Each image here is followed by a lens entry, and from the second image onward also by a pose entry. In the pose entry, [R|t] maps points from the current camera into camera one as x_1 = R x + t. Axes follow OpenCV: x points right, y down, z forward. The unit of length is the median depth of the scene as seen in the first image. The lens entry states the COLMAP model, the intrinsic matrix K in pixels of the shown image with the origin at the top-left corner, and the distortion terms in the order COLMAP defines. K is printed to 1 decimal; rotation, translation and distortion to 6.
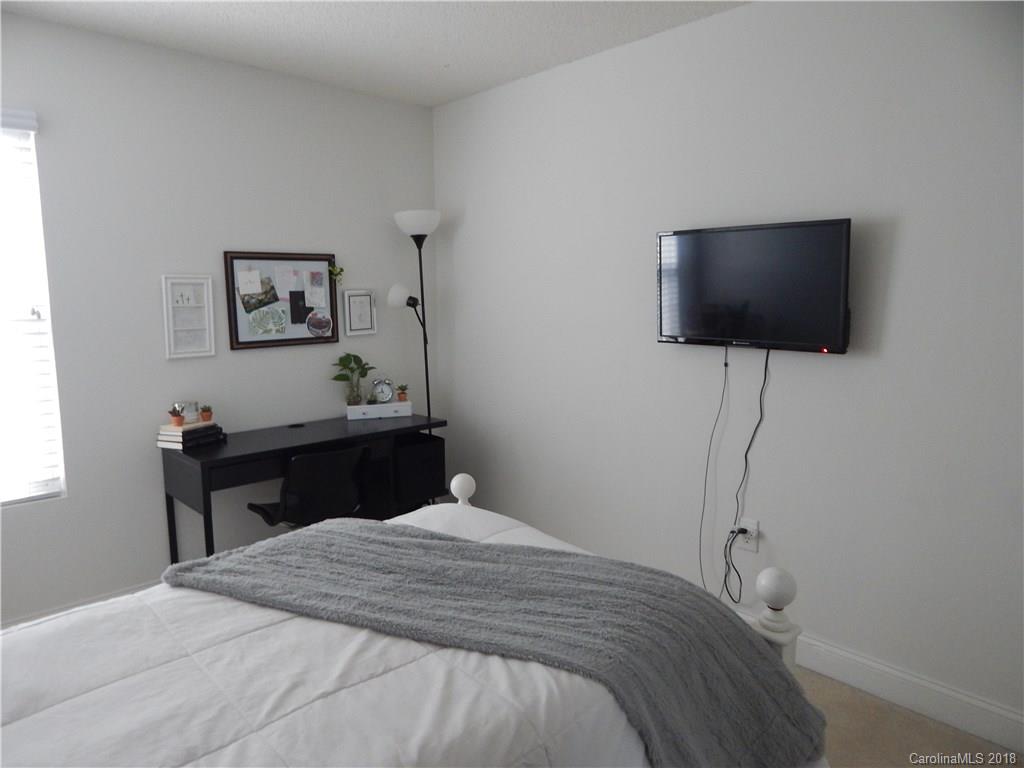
lens RADIAL K [[672.9, 0, 512.4], [0, 672.9, 376.4], [0, 0, 1]] dist [-0.002350, -0.004919]
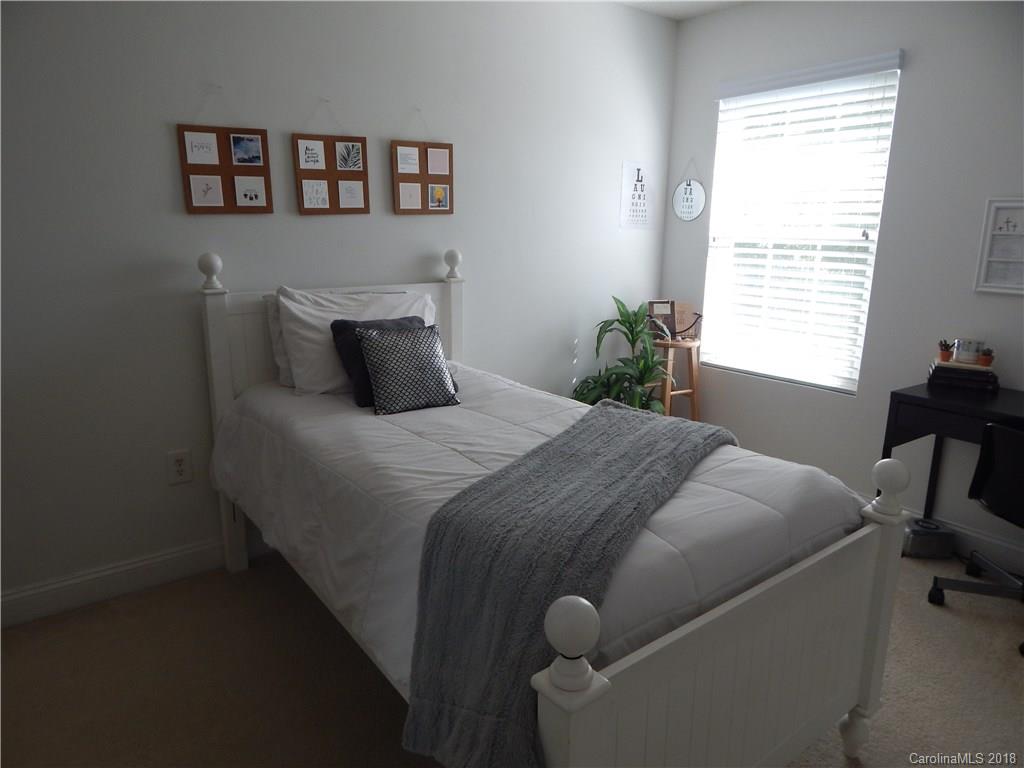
lens RADIAL K [[672.9, 0, 512.8], [0, 672.9, 388.9], [0, 0, 1]] dist [-0.002350, -0.004919]
pose [[-0.081439, 0.244341, -0.966263, 0.529671], [-0.140353, 0.957011, 0.253831, -0.048211], [0.986747, 0.156289, -0.043644, 0.488112]]
